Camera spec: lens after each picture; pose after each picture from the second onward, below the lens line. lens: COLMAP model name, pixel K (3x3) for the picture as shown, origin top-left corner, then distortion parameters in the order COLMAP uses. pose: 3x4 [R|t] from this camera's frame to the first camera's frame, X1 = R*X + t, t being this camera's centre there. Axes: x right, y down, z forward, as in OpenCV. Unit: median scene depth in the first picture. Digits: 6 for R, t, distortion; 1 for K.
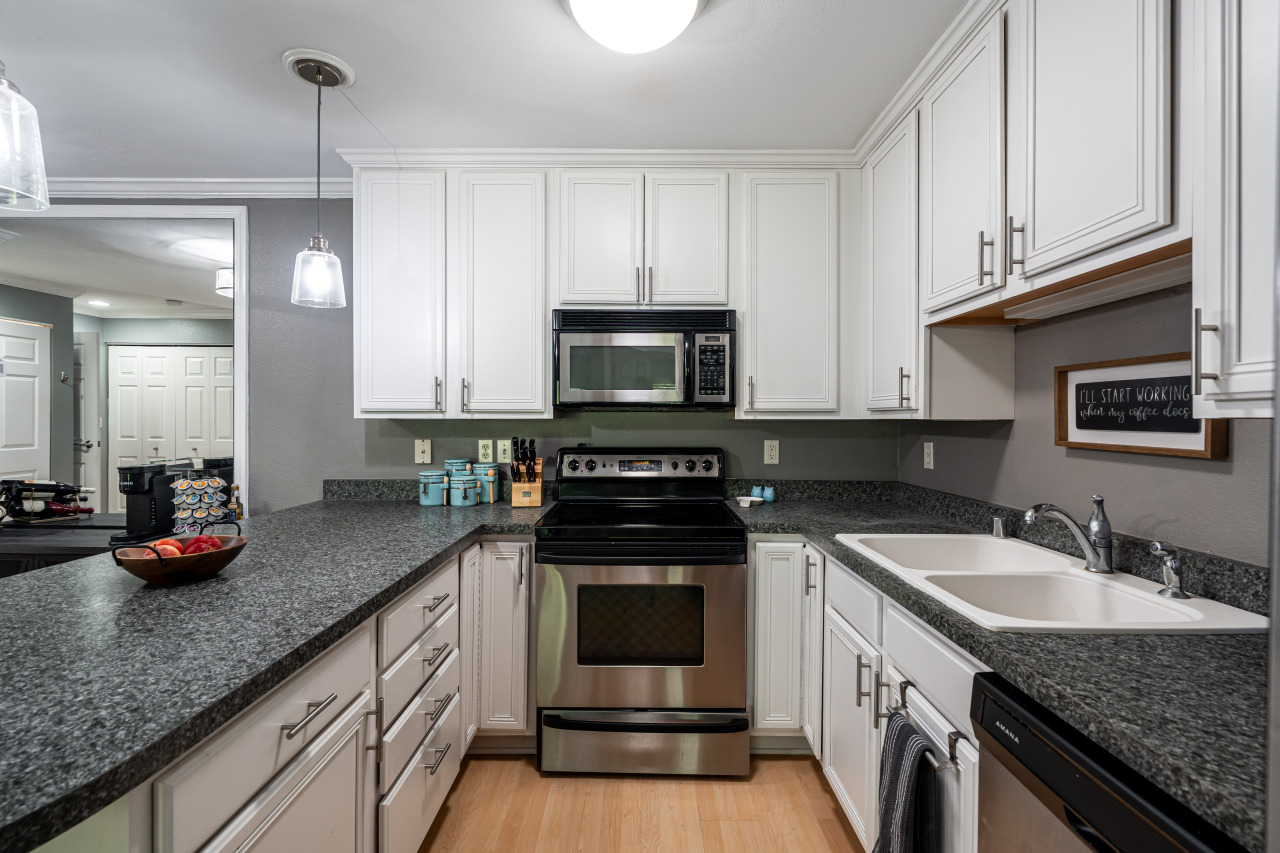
lens RADIAL K [[571.6, 0, 651.4], [0, 571.6, 421.1], [0, 0, 1]] dist [-0.007808, -0.000577]
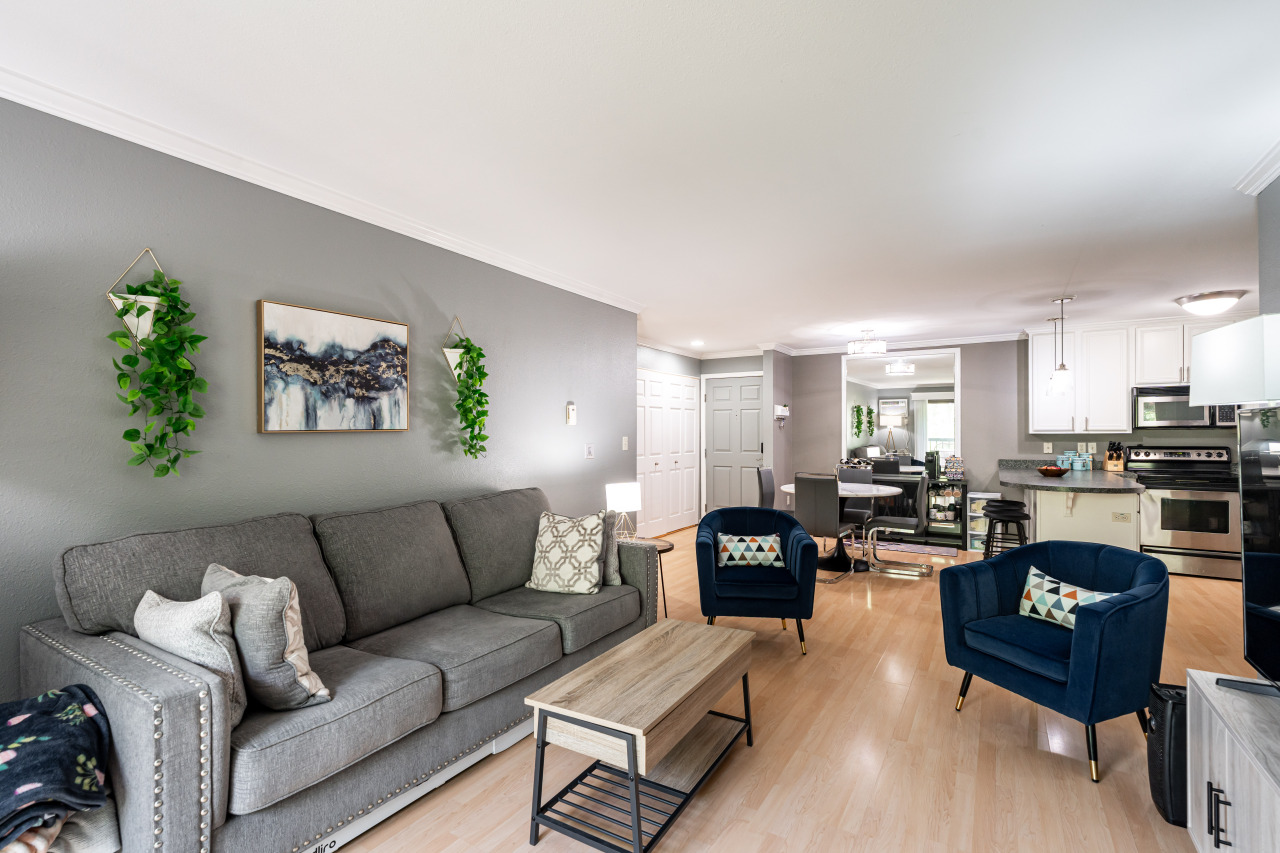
lens RADIAL K [[571.6, 0, 636.8], [0, 571.6, 432.3], [0, 0, 1]] dist [-0.007808, -0.000577]
pose [[0.839820, -0.007723, -0.542809, -0.633483], [0.005160, 0.999967, -0.006244, -0.004197], [0.542840, 0.002443, 0.839833, -2.130444]]
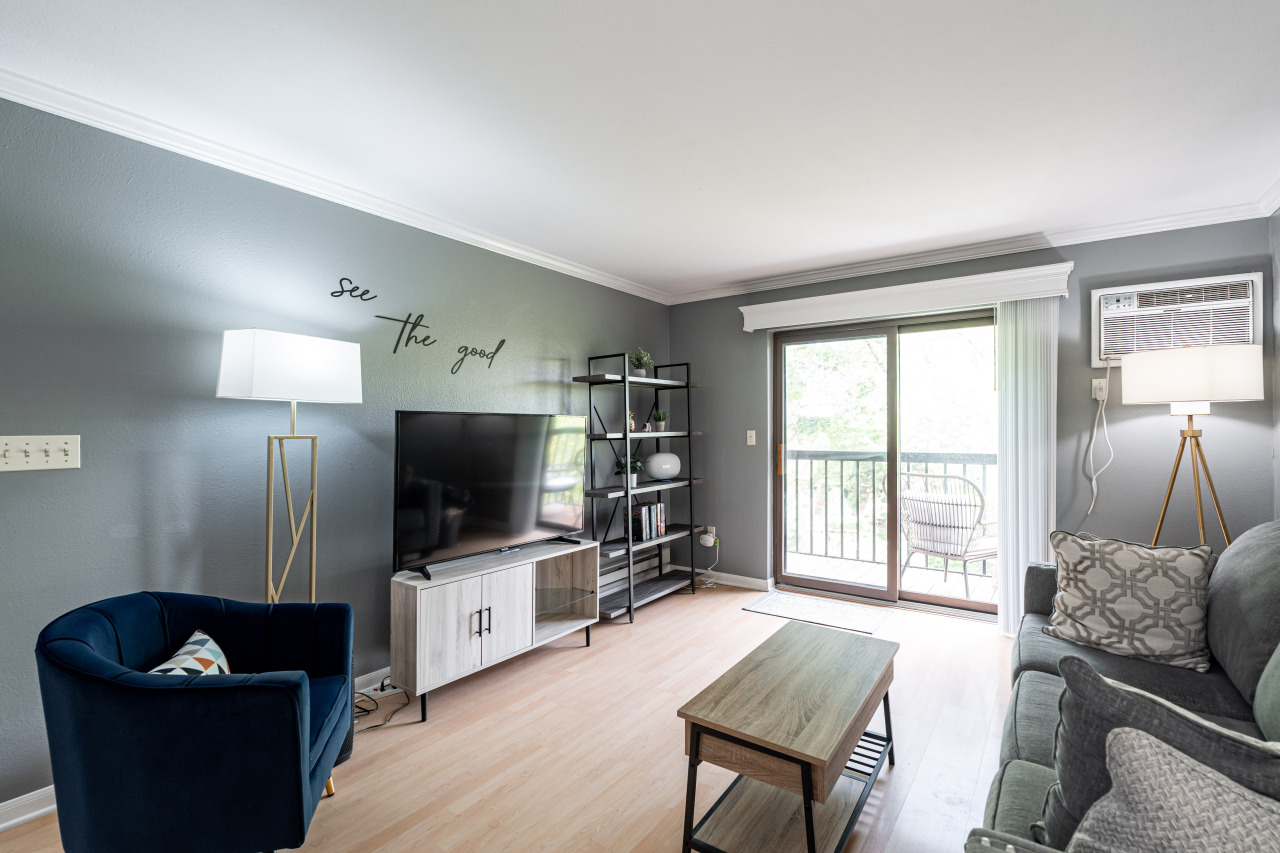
lens RADIAL K [[571.6, 0, 640.6], [0, 571.6, 424.2], [0, 0, 1]] dist [-0.007808, -0.000577]
pose [[-0.807216, -0.001114, 0.590255, -1.402007], [-0.003232, 0.999992, -0.002533, -0.006300], [-0.590247, -0.003952, -0.807213, -0.537284]]
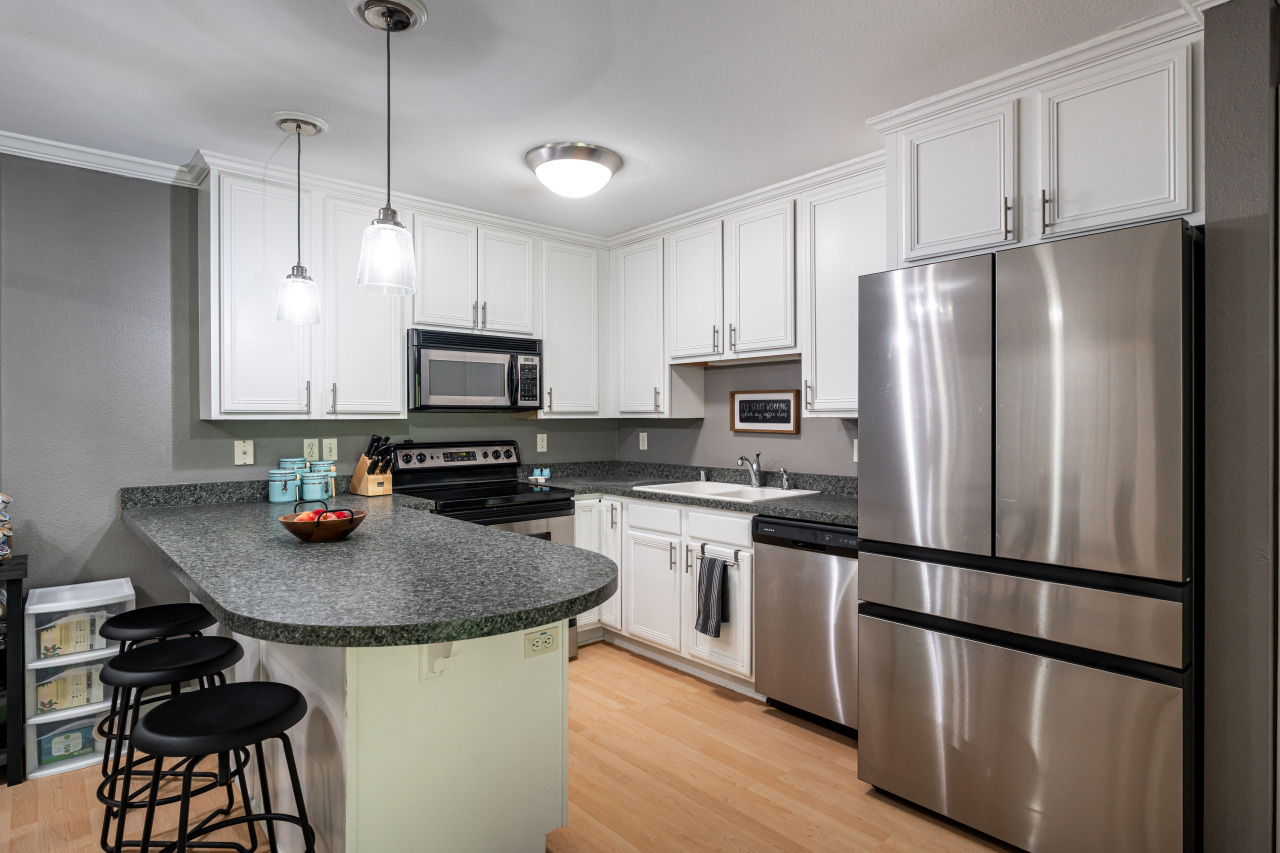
lens RADIAL K [[678.9, 0, 654.5], [0, 678.9, 420.0], [0, 0, 1]] dist [-0.002938, -0.001330]
pose [[0.745801, -0.006603, 0.666136, -0.757826], [0.006561, 0.999975, 0.002566, -0.002341], [-0.666136, 0.002457, 0.745826, -0.420975]]
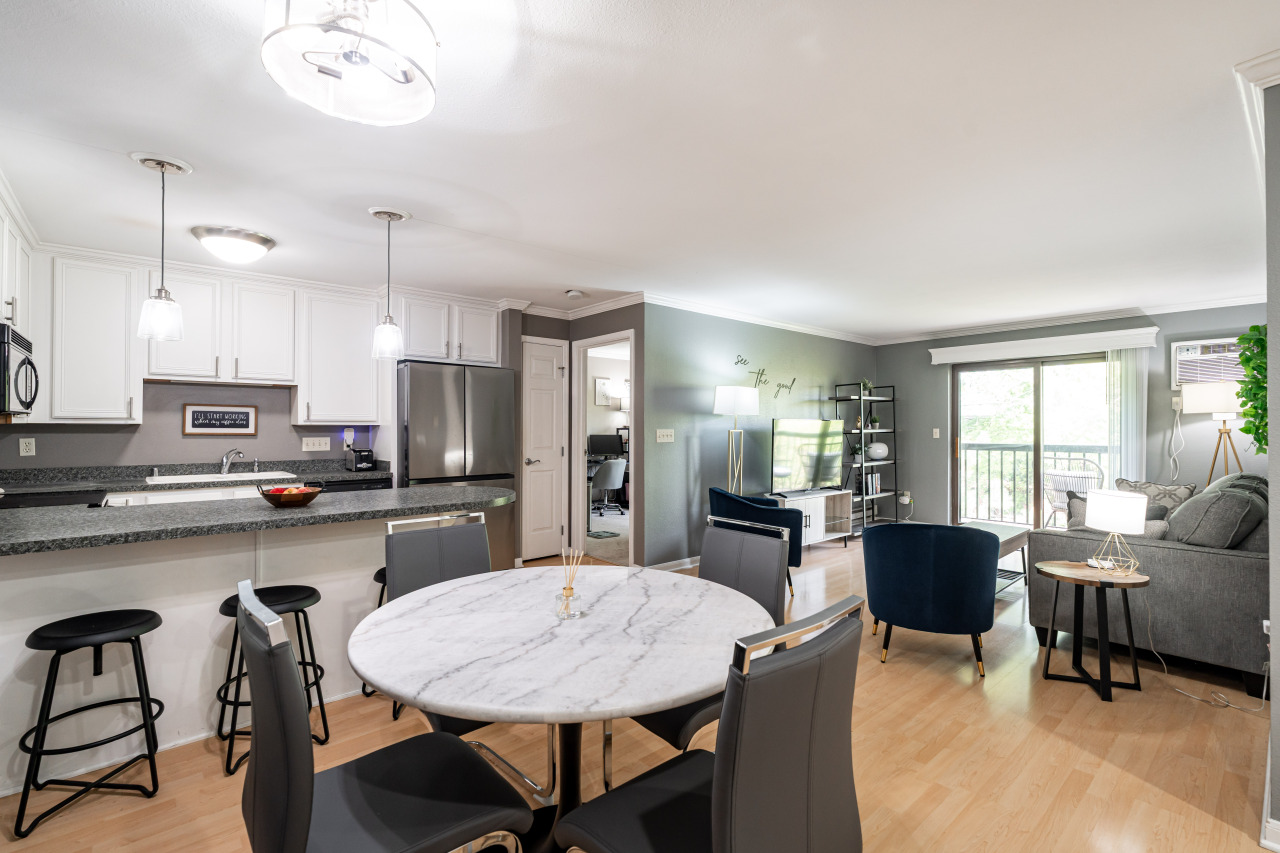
lens RADIAL K [[571.6, 0, 649.8], [0, 571.6, 423.6], [0, 0, 1]] dist [-0.007808, -0.000577]
pose [[-0.661023, -0.002556, 0.750361, -1.812966], [-0.004604, 0.999989, -0.000650, -0.009209], [-0.750352, -0.003884, -0.661027, 0.789398]]
